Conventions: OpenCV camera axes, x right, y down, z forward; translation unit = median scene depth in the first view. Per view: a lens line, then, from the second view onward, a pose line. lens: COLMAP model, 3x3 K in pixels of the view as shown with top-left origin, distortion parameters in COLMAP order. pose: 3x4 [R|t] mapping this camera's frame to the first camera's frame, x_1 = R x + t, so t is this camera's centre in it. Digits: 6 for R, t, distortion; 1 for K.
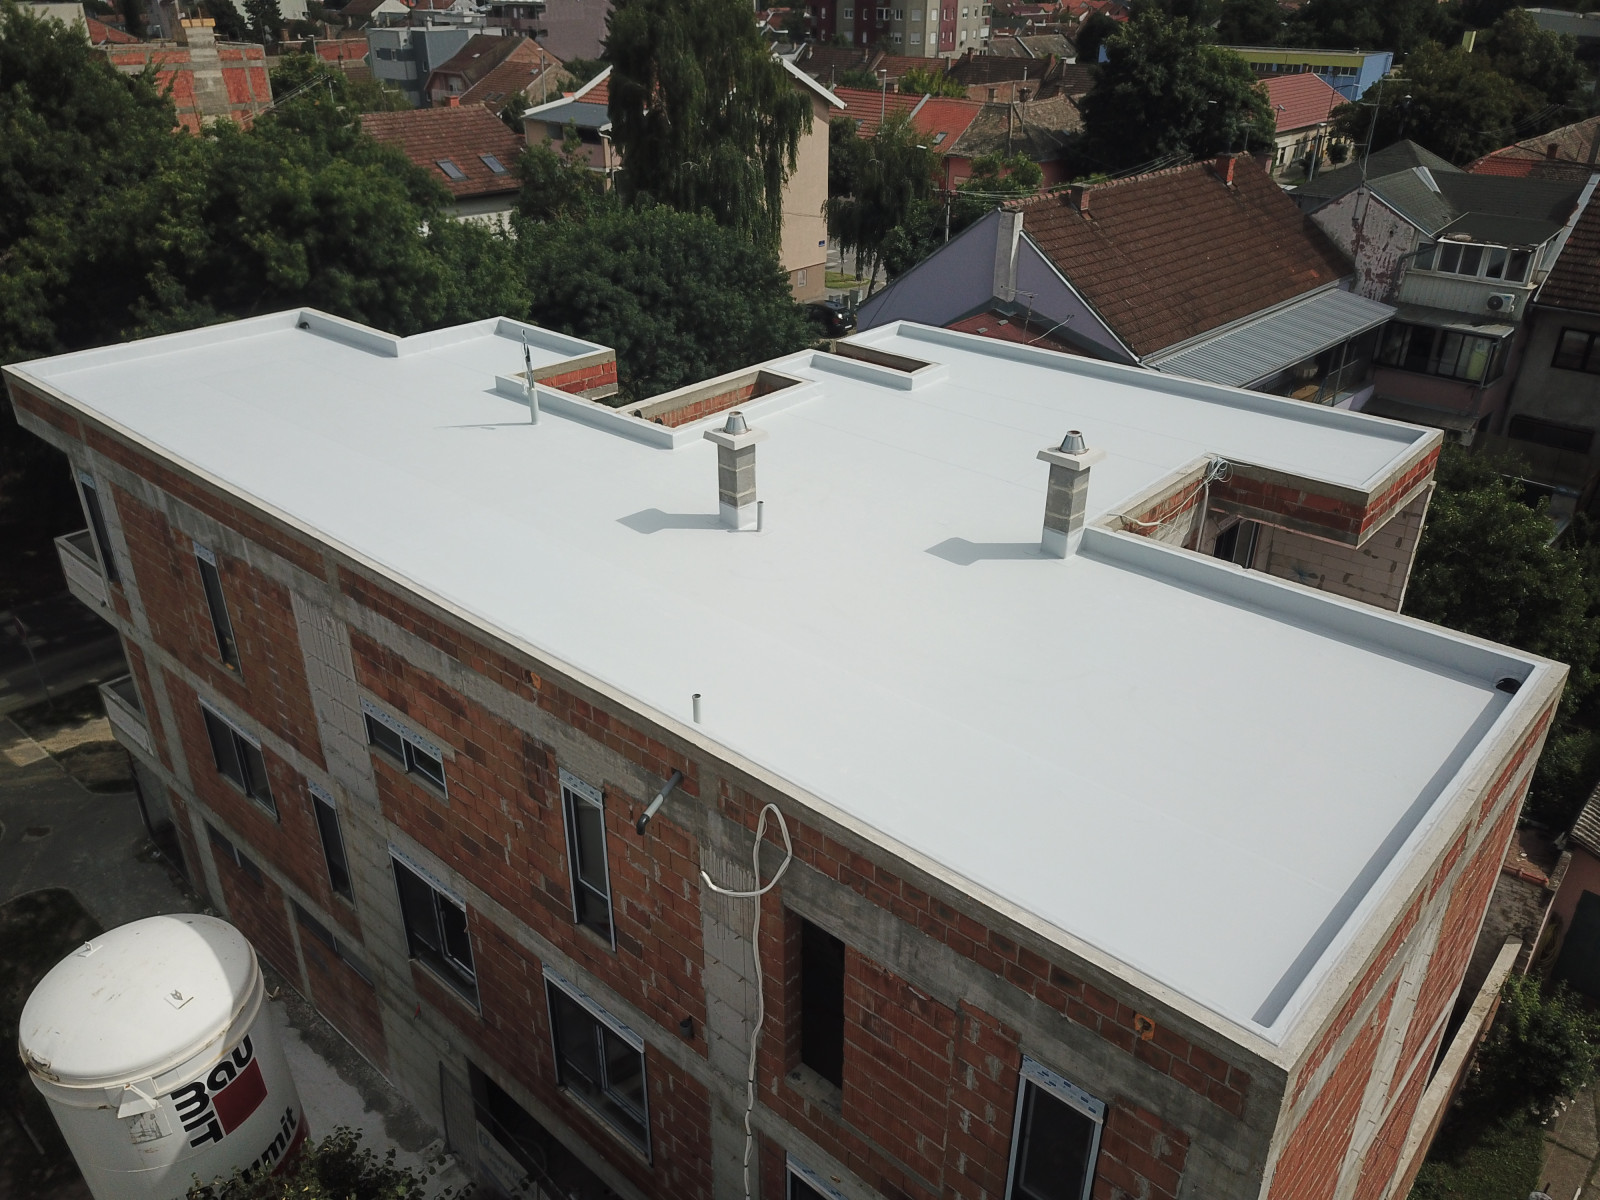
lens RADIAL K [[1210.5, 0, 800.0], [0, 1210.5, 600.0], [0, 0, 1]] dist [0.008868, 0.004160]
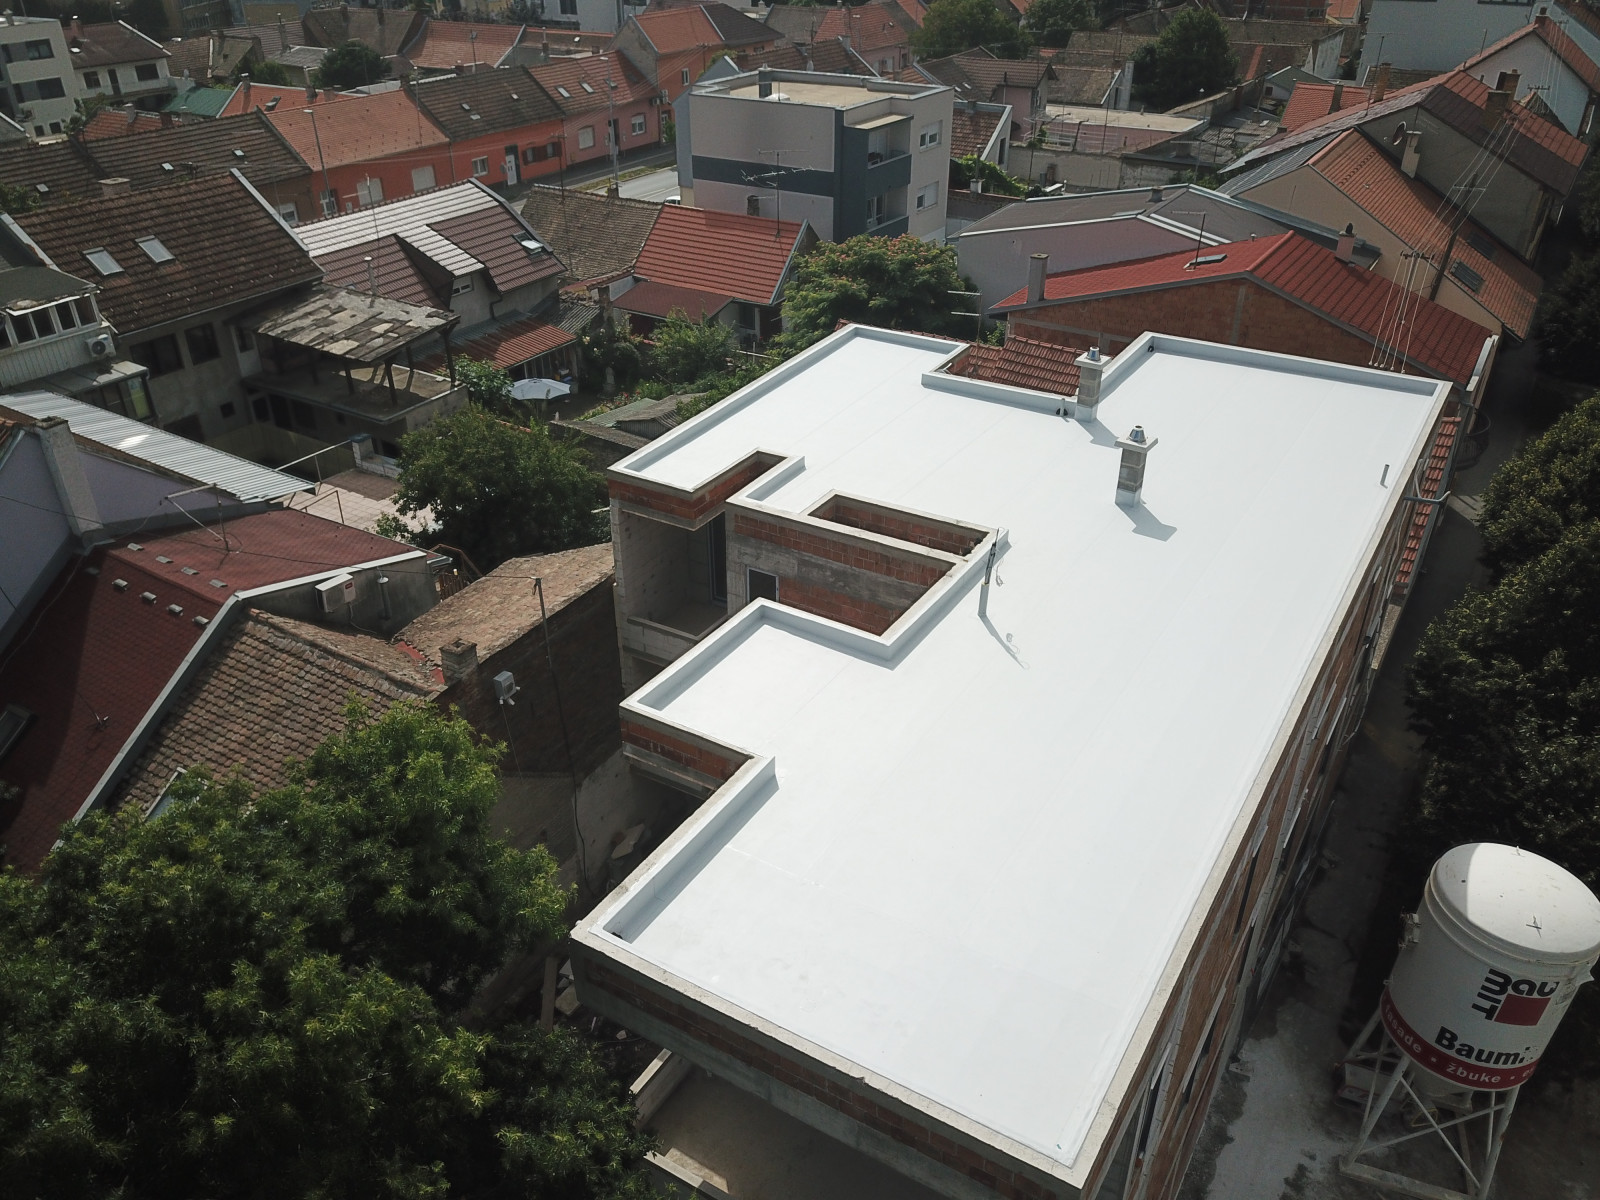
lens RADIAL K [[1255.5, 0, 800.0], [0, 1255.5, 600.0], [0, 0, 1]] dist [0.002889, -0.000123]
pose [[-0.187313, -0.494339, 0.848848, -0.886566], [0.454177, 0.722644, 0.521065, -0.636153], [-0.870998, 0.483130, 0.089157, 0.864379]]
